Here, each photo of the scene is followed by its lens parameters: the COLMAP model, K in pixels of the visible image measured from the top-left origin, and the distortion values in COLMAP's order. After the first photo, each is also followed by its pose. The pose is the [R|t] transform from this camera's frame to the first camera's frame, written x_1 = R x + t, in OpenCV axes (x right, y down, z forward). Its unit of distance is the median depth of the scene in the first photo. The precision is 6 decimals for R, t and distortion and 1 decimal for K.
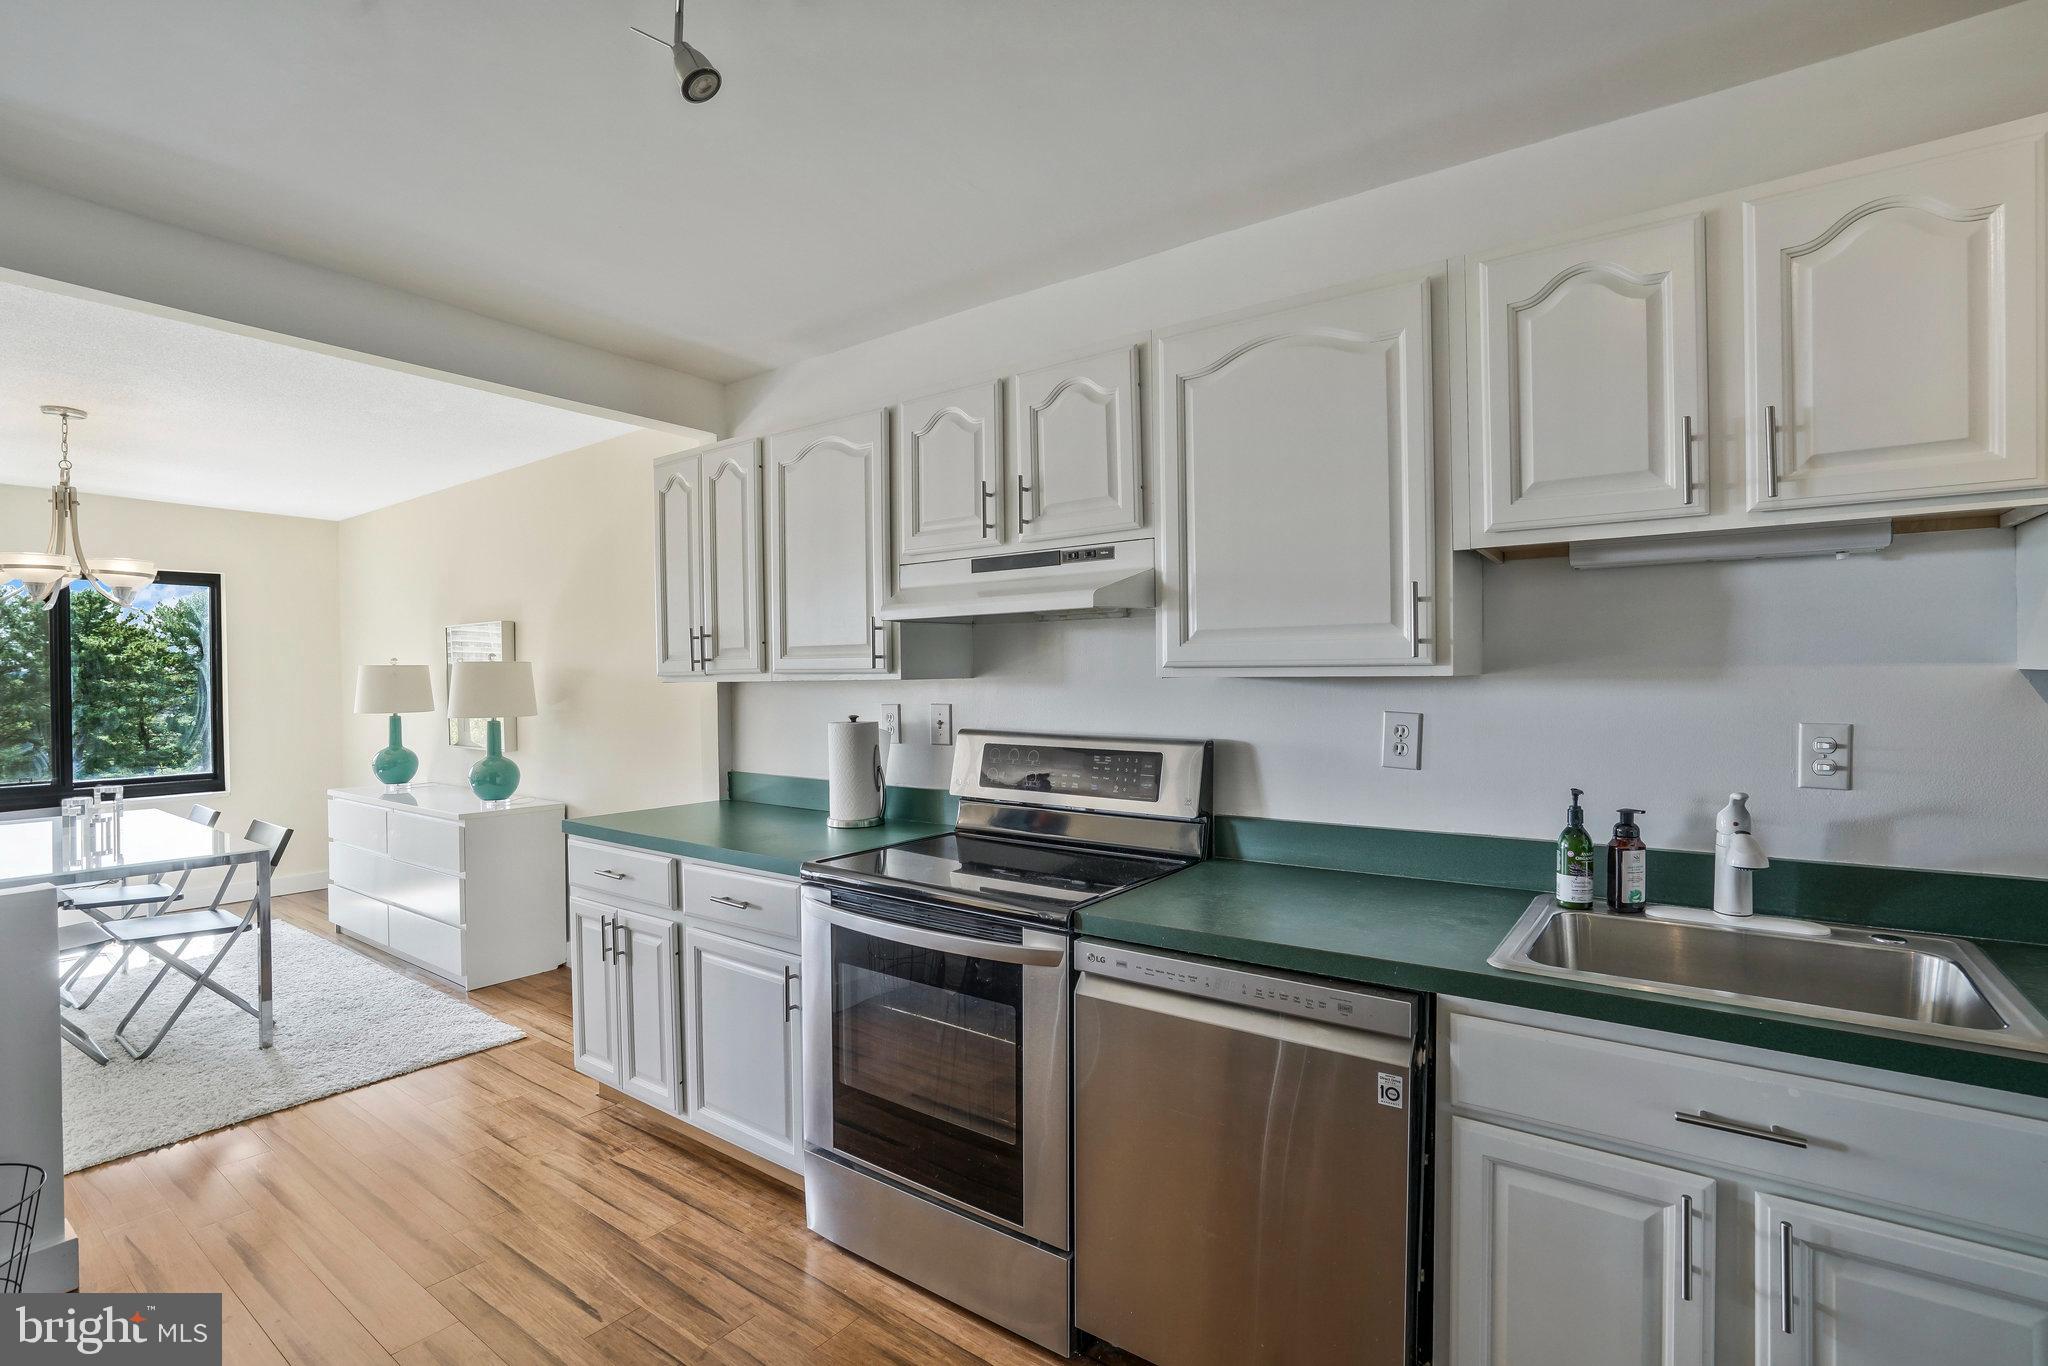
lens RADIAL K [[951.9, 0, 1018.9], [0, 951.9, 679.0], [0, 0, 1]] dist [-0.055359, 0.022802]
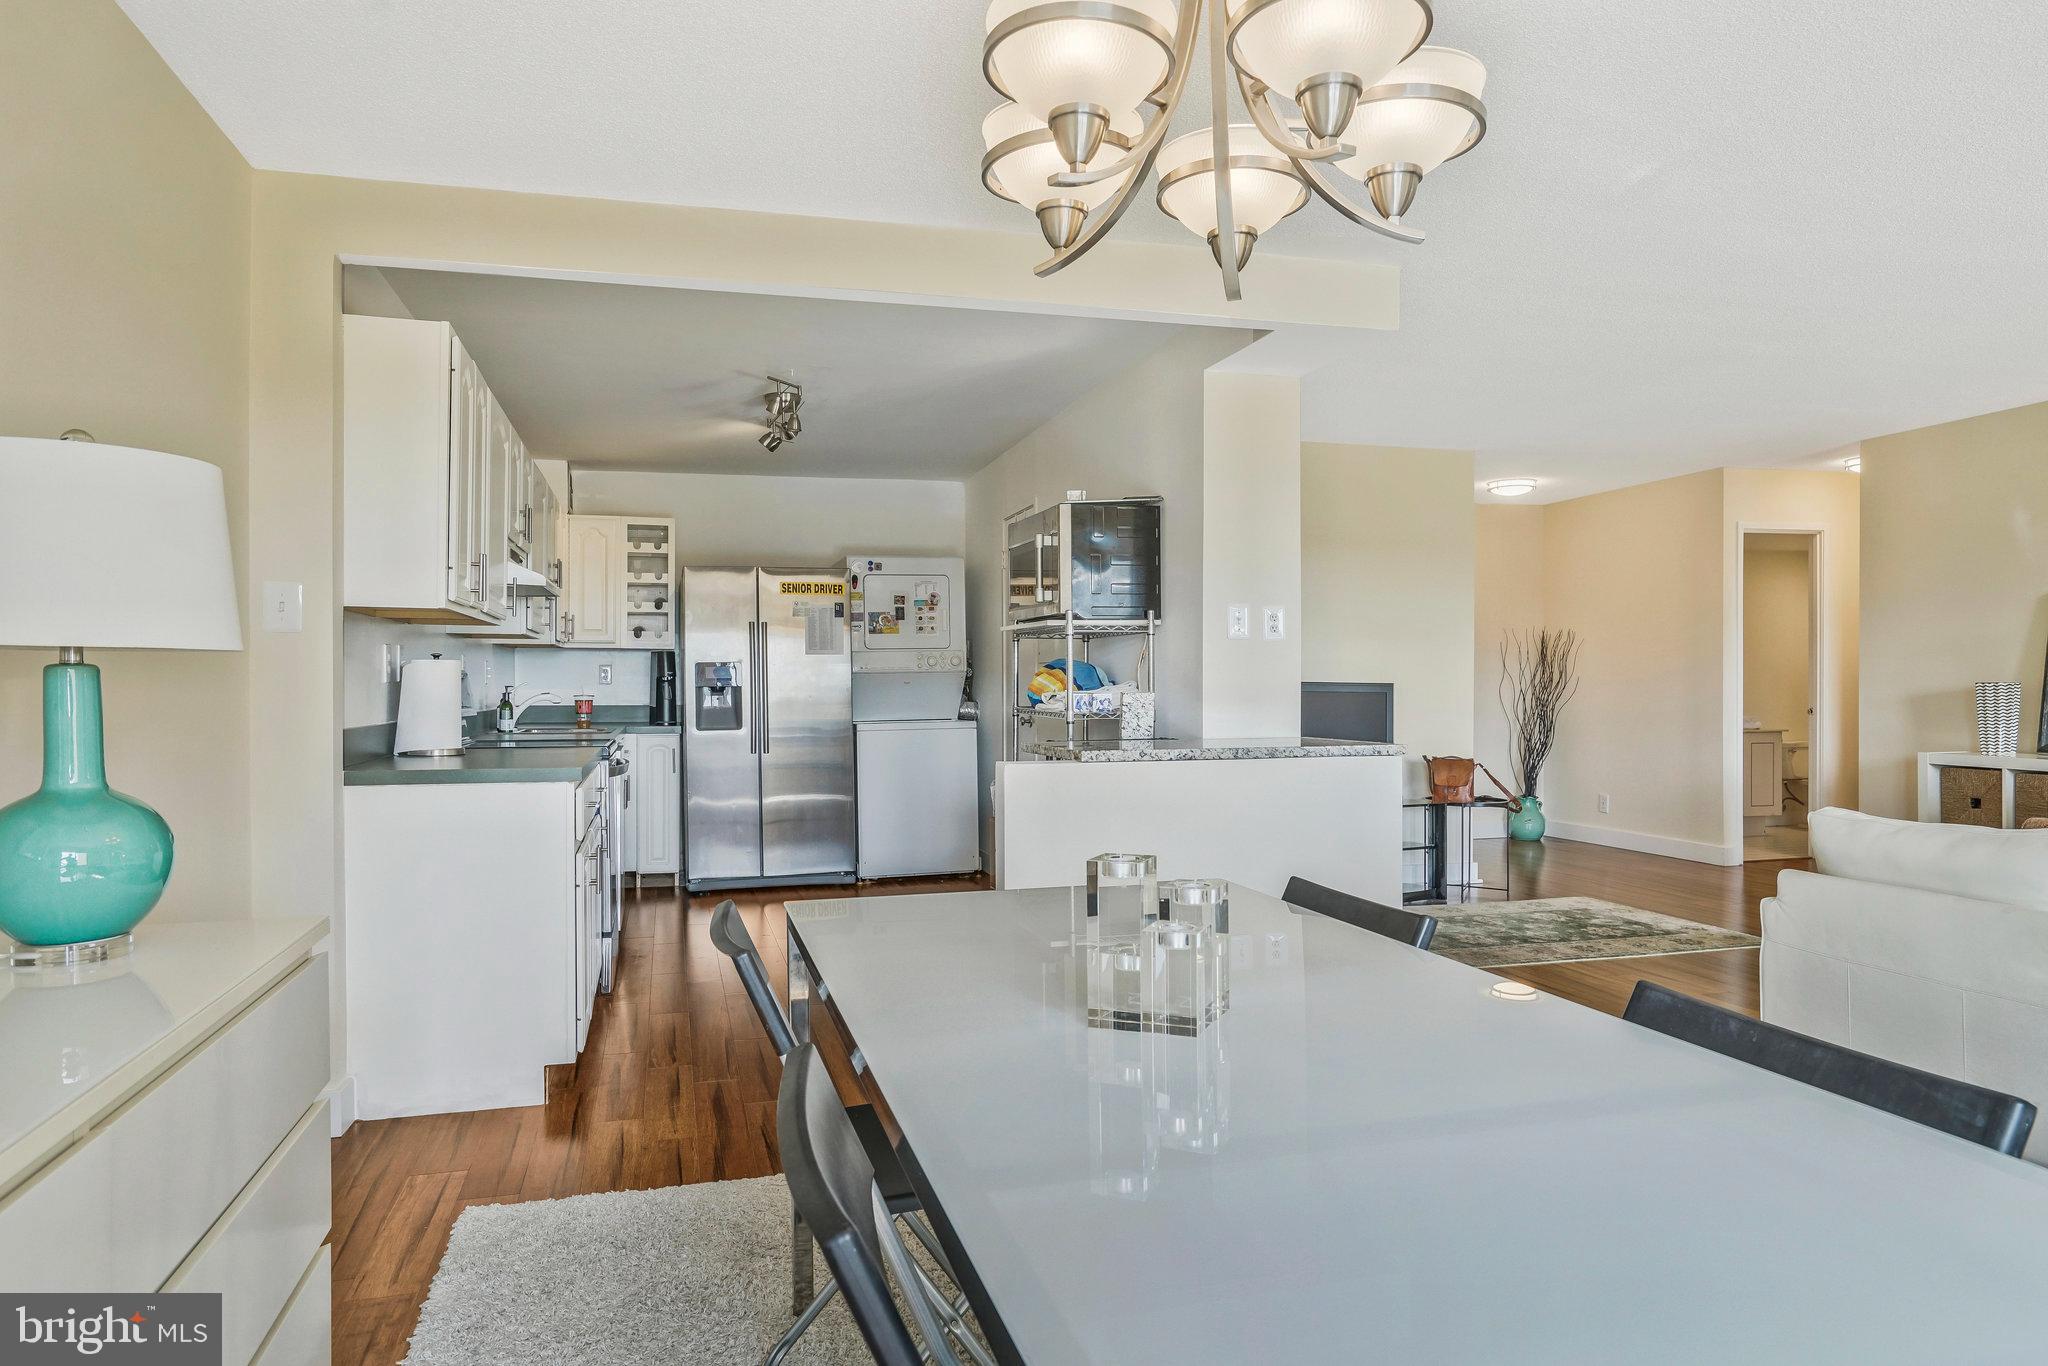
lens RADIAL K [[1248.0, 0, 1024.0], [0, 1248.0, 683.0], [0, 0, 1]] dist [-0.022897, 0.001933]
pose [[-0.789149, 0.011162, 0.614100, -1.857371], [0.011570, 0.999928, -0.003307, 0.100358], [-0.614093, 0.004496, -0.789221, 2.019692]]
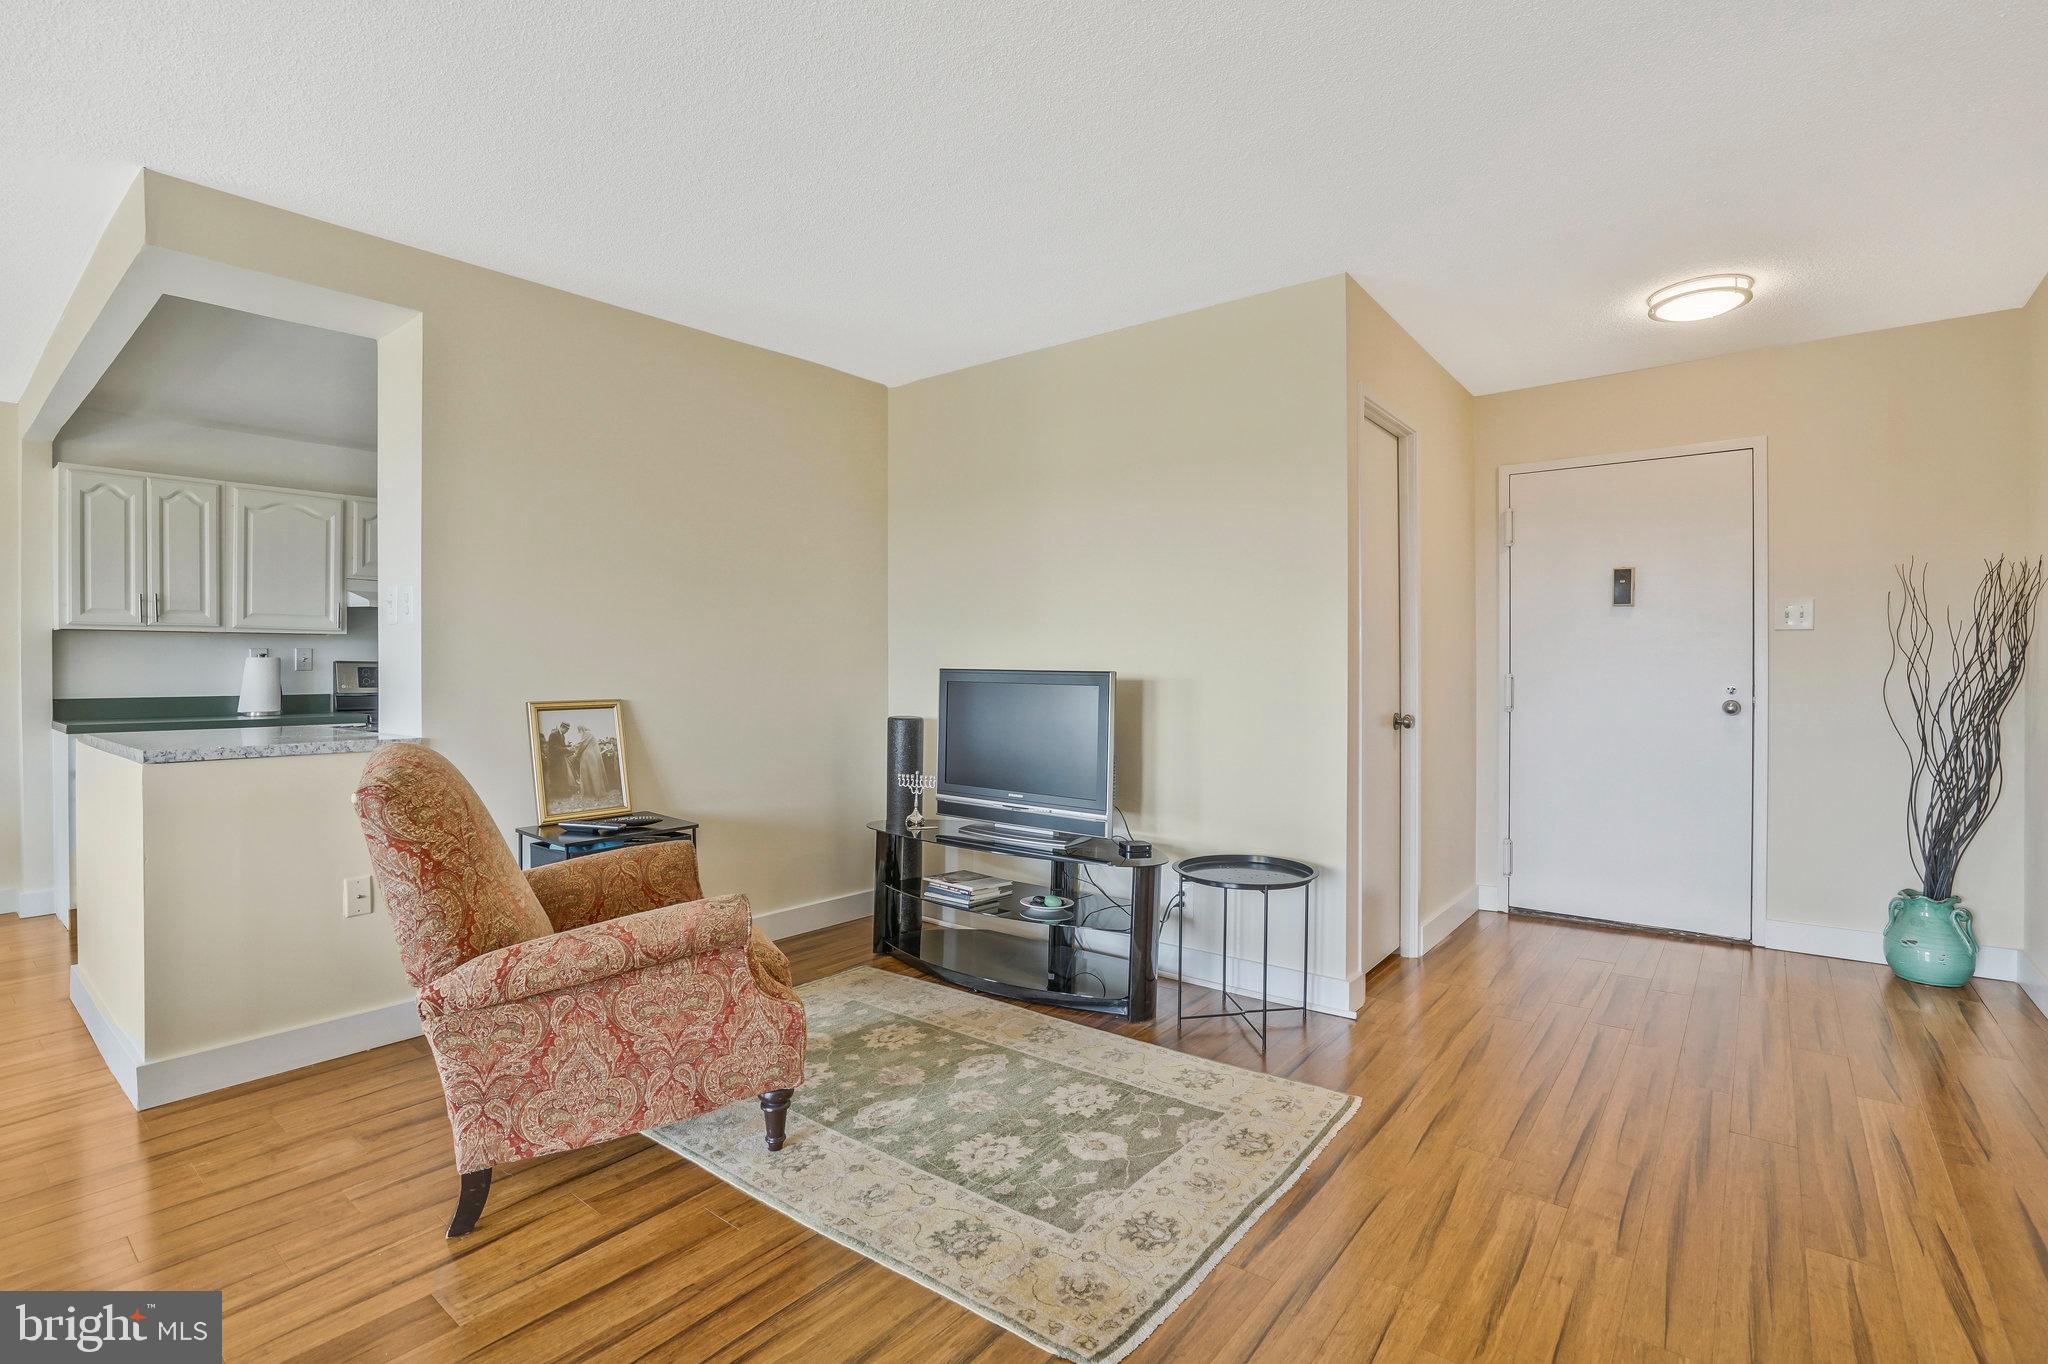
lens RADIAL K [[951.9, 0, 1018.9], [0, 951.9, 678.0], [0, 0, 1]] dist [-0.055359, 0.022802]
pose [[0.038097, 0.001437, 0.999273, -2.186851], [0.006118, 0.999980, -0.001672, 0.112409], [-0.999255, 0.006177, 0.038088, -0.551884]]
